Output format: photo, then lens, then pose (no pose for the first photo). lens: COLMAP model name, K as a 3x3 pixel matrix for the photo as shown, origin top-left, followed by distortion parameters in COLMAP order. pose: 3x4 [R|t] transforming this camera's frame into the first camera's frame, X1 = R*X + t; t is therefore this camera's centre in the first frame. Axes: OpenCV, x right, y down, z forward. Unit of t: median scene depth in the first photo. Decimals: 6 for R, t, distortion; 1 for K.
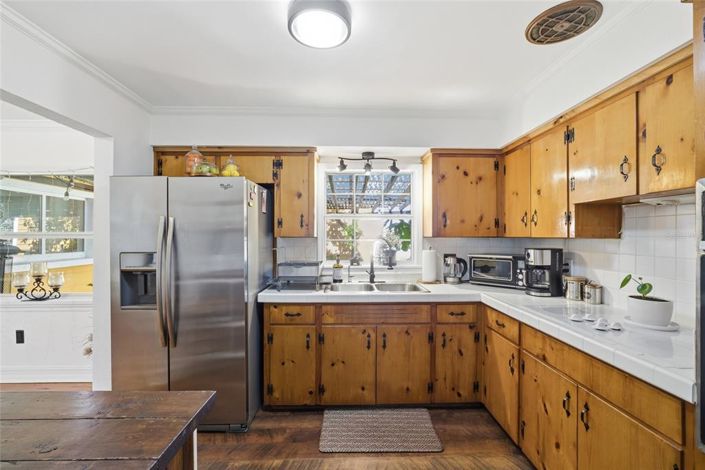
lens RADIAL K [[307.9, 0, 357.0], [0, 307.9, 233.9], [0, 0, 1]] dist [-0.009468, 0.003093]
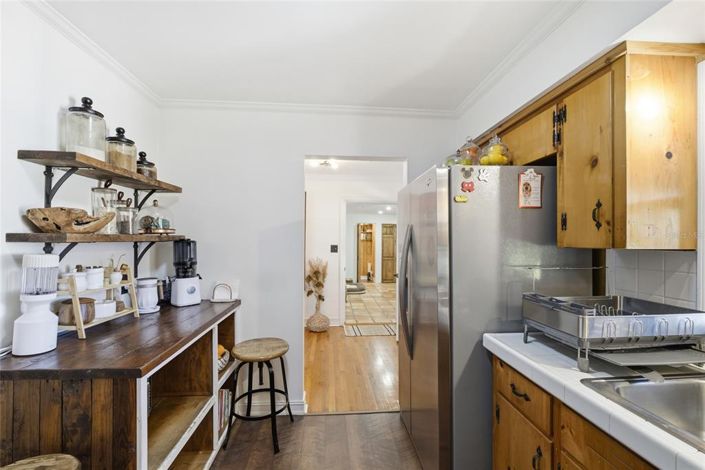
lens RADIAL K [[307.9, 0, 353.5], [0, 307.9, 237.9], [0, 0, 1]] dist [-0.009468, 0.003093]
pose [[0.044461, -0.011411, -0.998946, 0.315719], [0.003270, 0.999931, -0.011276, -0.002716], [0.999006, -0.002765, 0.044495, 0.686658]]
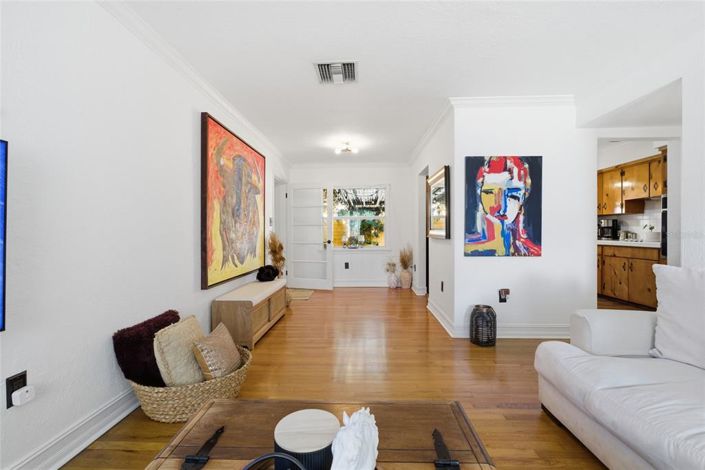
lens RADIAL K [[307.9, 0, 350.1], [0, 307.9, 235.7], [0, 0, 1]] dist [-0.009468, 0.003093]
pose [[0.998260, -0.005715, -0.058689, -1.332248], [0.006691, 0.999842, 0.016457, 0.132275], [0.058586, -0.016821, 0.998141, -1.573781]]
